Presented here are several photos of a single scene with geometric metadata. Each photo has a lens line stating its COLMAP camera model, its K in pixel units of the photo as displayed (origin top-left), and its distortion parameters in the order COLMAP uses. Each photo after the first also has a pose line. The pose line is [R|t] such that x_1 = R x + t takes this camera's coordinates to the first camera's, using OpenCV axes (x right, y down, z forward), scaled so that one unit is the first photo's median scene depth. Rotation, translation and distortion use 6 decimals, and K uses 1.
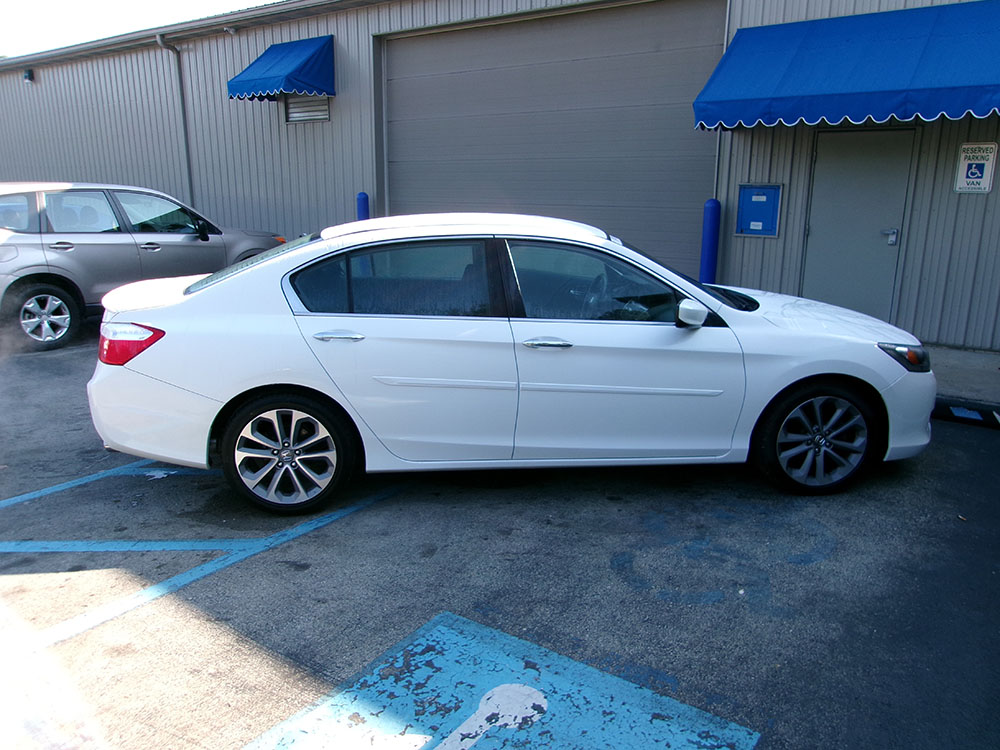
lens RADIAL K [[768.1, 0, 505.7], [0, 768.1, 383.8], [0, 0, 1]] dist [-0.010561, 0.013918]
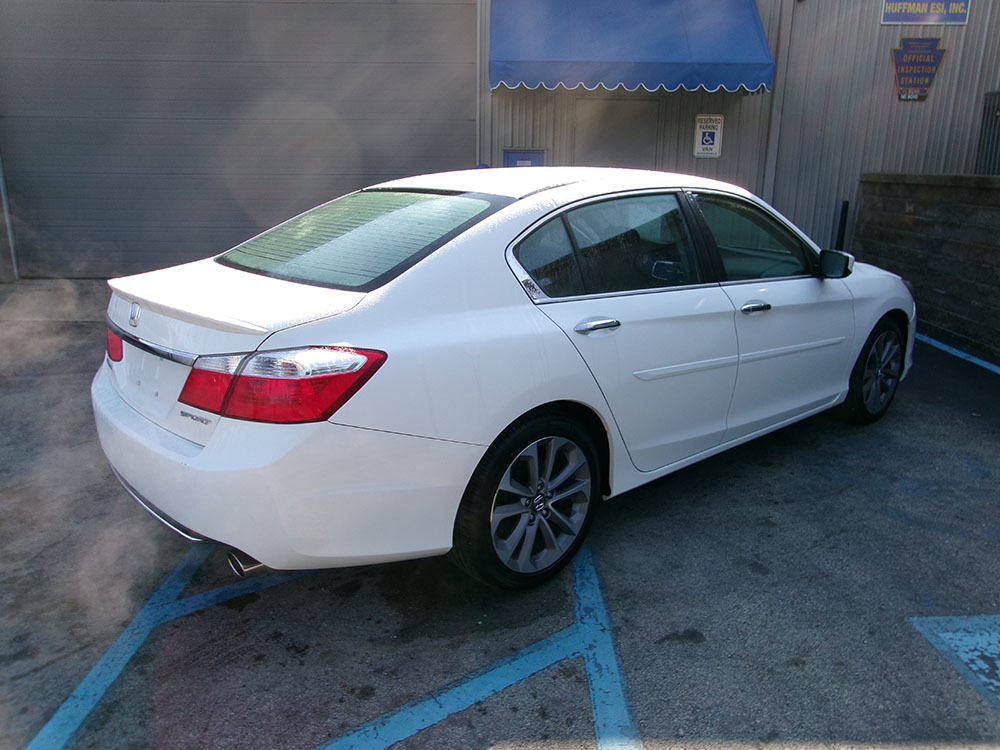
lens RADIAL K [[768.1, 0, 505.7], [0, 768.1, 383.8], [0, 0, 1]] dist [-0.010561, 0.013918]
pose [[0.801326, -0.161388, 0.576047, -0.665059], [0.145838, 0.986572, 0.073531, -0.068470], [-0.580179, 0.025087, 0.814102, 0.414238]]
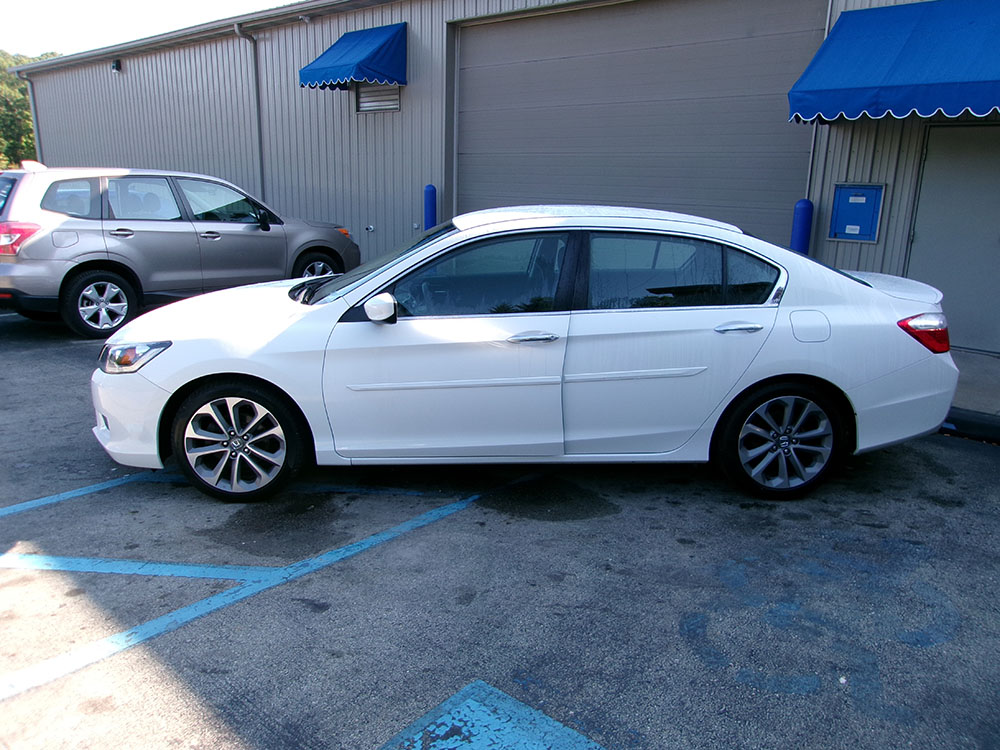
lens RADIAL K [[768.1, 0, 505.7], [0, 768.1, 383.8], [0, 0, 1]] dist [-0.010561, 0.013918]
pose [[0.995386, 0.041969, -0.086288, 0.007440], [-0.041660, 0.999117, 0.005379, -0.023892], [0.086438, -0.001760, 0.996256, 0.125359]]
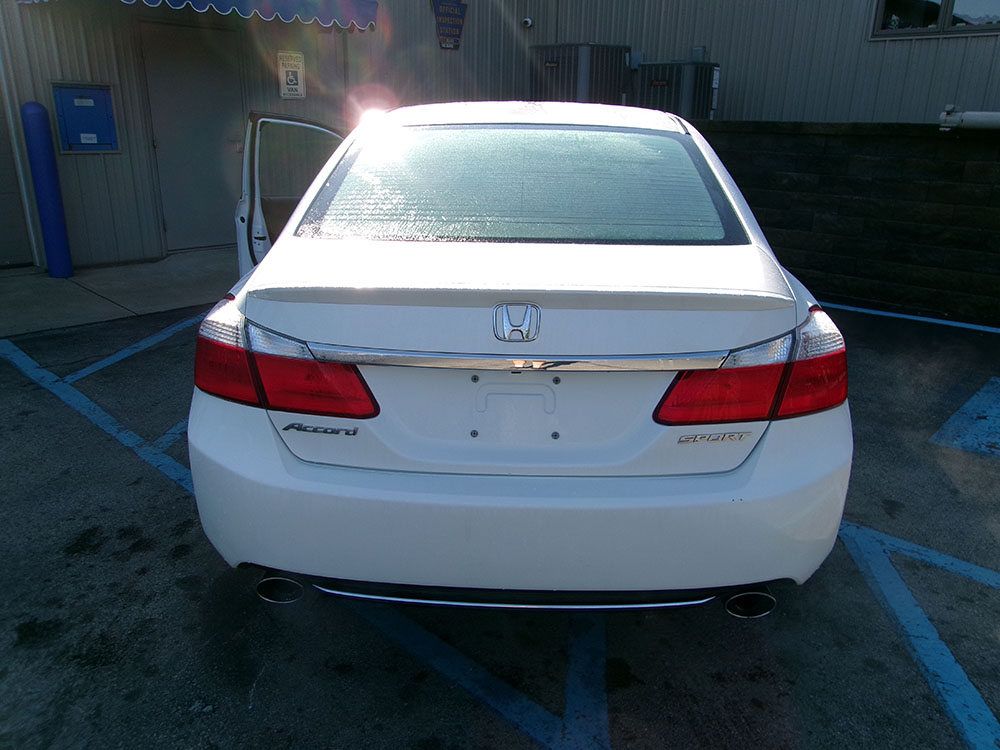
lens RADIAL K [[768.1, 0, 505.7], [0, 768.1, 383.8], [0, 0, 1]] dist [-0.010561, 0.013918]
pose [[0.123720, -0.325244, 0.937502, -0.916877], [0.240043, 0.926511, 0.289753, -0.208580], [-0.962846, 0.189193, 0.192701, 1.029626]]
